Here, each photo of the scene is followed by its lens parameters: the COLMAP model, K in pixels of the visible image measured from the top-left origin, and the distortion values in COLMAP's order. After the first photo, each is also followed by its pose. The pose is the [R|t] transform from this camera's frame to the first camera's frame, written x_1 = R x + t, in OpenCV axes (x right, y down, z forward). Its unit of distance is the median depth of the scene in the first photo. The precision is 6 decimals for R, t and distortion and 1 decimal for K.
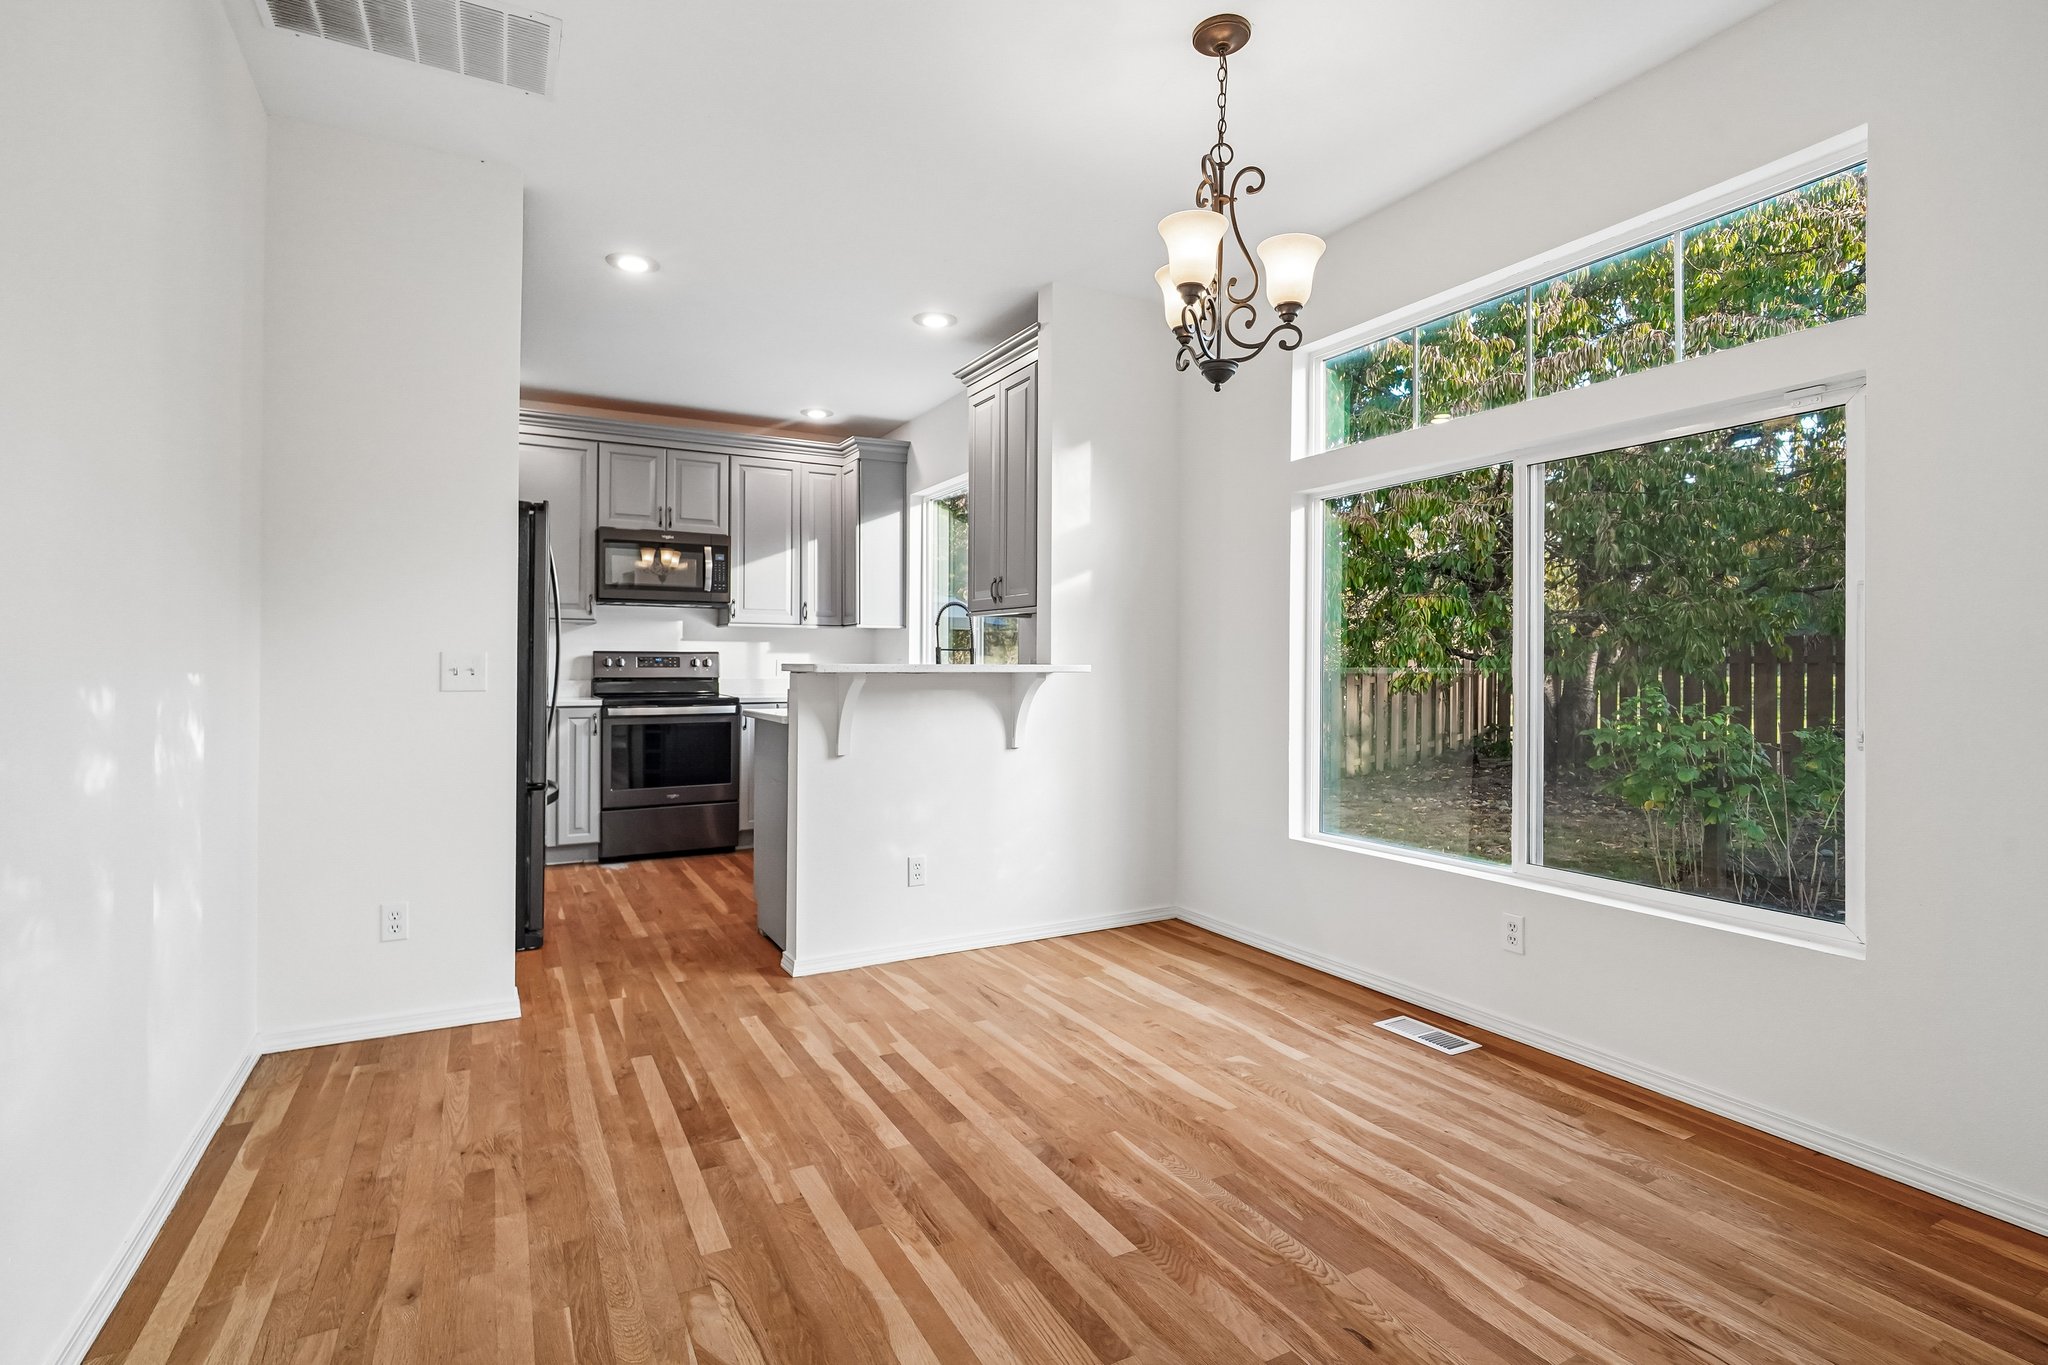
lens RADIAL K [[984.3, 0, 1025.0], [0, 984.3, 661.0], [0, 0, 1]] dist [-0.006032, 0.001011]
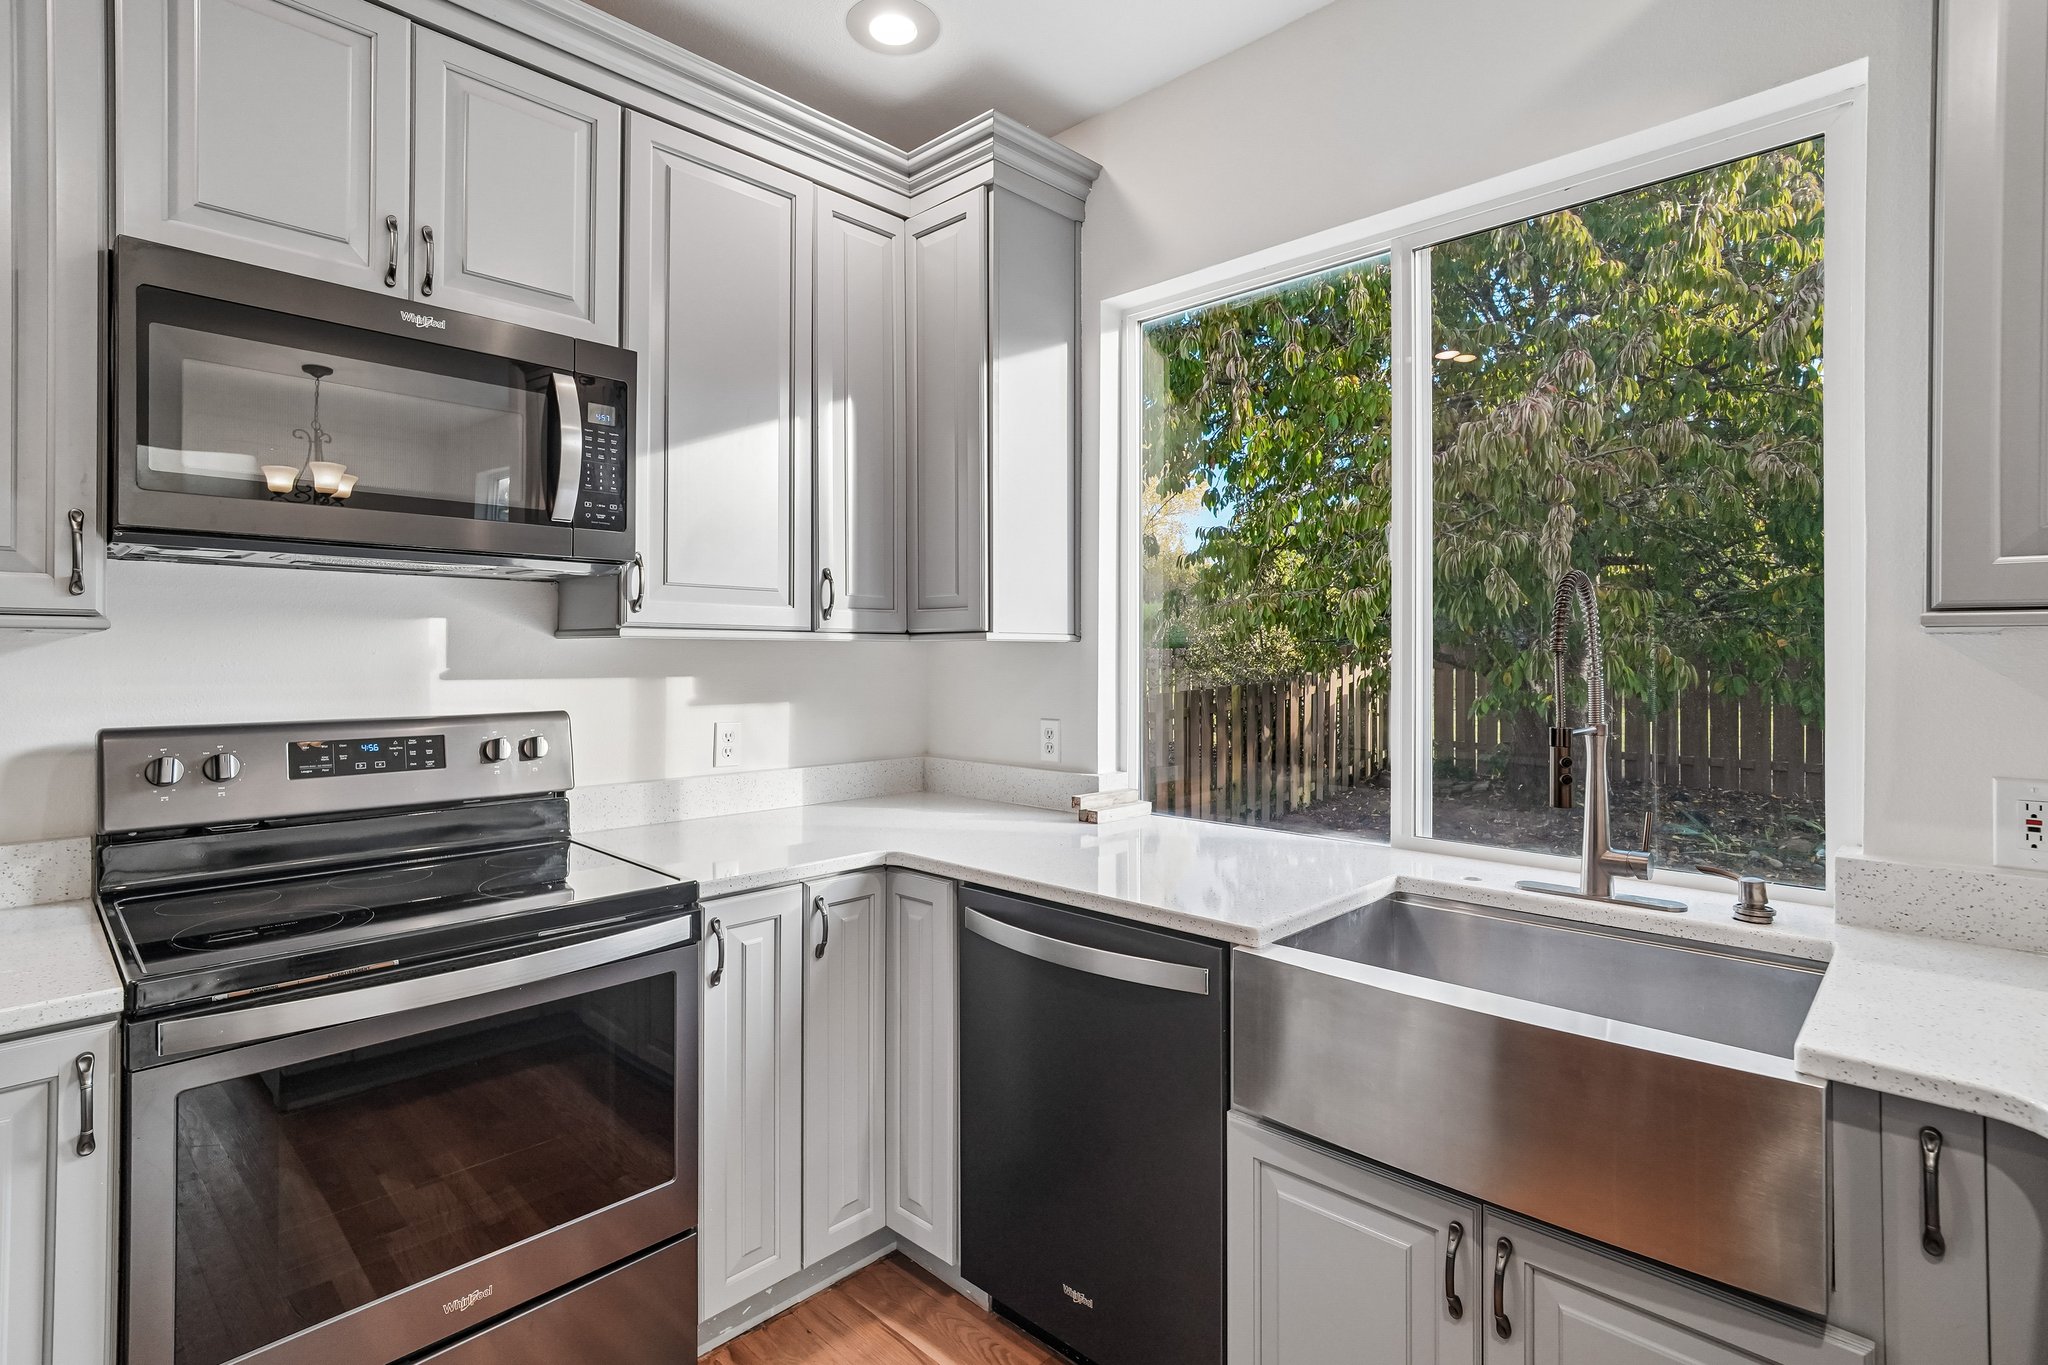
lens RADIAL K [[994.7, 0, 1023.0], [0, 994.7, 648.7], [0, 0, 1]] dist [-0.045402, 0.029069]
pose [[0.951759, -0.000203, 0.306848, -0.573368], [0.000010, 1.000000, 0.000632, -0.066852], [-0.306848, -0.000599, 0.951758, 1.365554]]
